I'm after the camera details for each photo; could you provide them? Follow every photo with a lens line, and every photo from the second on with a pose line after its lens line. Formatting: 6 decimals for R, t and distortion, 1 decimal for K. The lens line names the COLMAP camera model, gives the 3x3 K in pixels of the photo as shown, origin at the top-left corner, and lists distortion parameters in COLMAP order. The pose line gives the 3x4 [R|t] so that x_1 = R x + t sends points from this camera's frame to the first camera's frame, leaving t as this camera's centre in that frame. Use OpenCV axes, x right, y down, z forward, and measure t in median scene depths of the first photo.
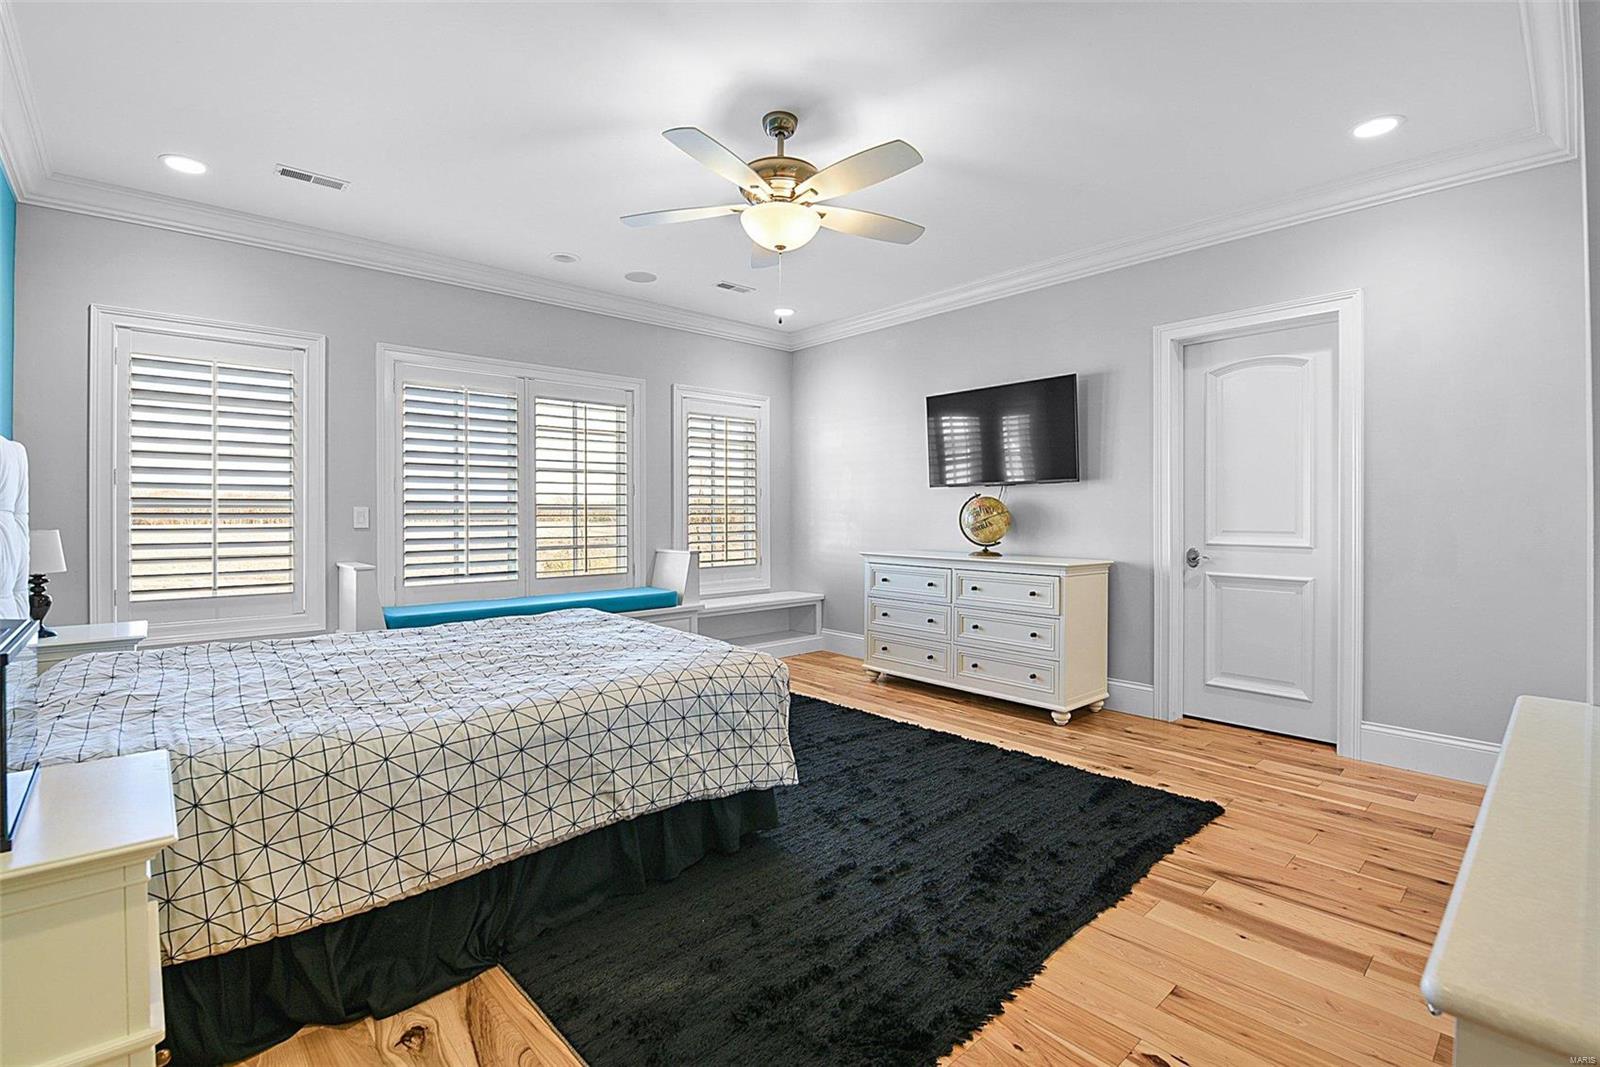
lens RADIAL K [[726.5, 0, 801.7], [0, 726.5, 533.8], [0, 0, 1]] dist [-0.013948, -0.000538]
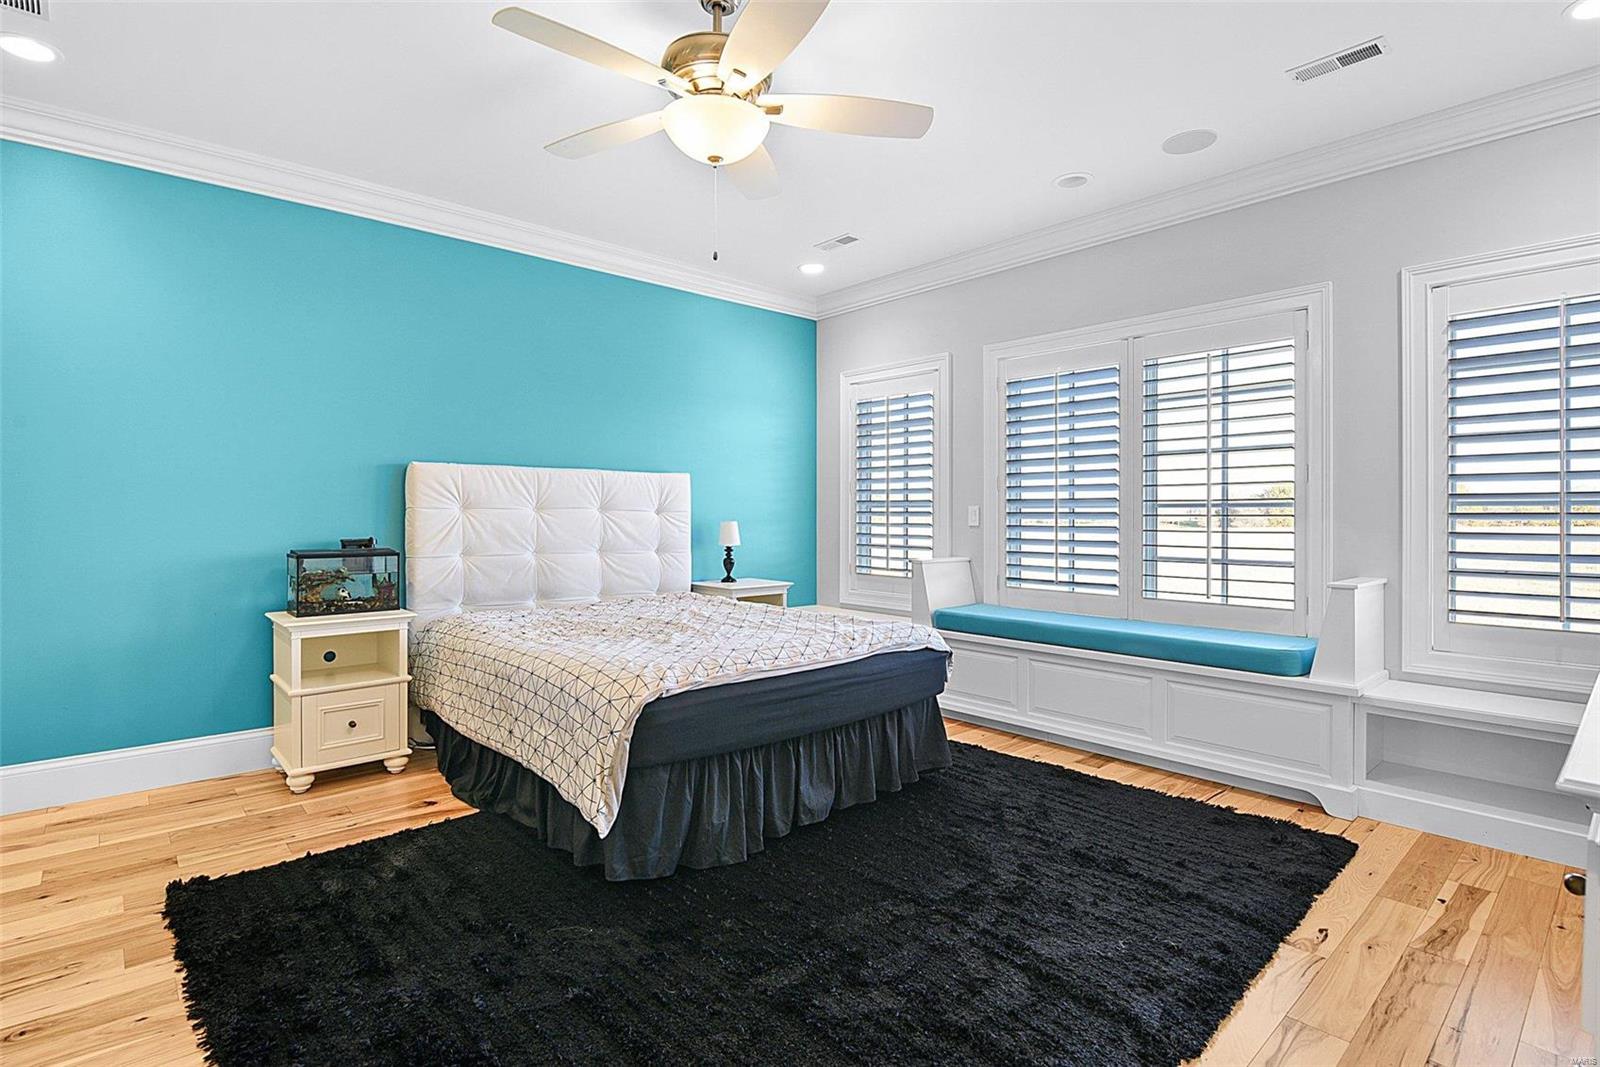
lens RADIAL K [[796.7, 0, 795.7], [0, 796.7, 518.4], [0, 0, 1]] dist [-0.001655, -0.000492]
pose [[-0.021458, -0.001246, -0.999769, 0.453808], [-0.036154, 0.999346, -0.000469, -0.007874], [0.999116, 0.036135, -0.021489, 0.629277]]
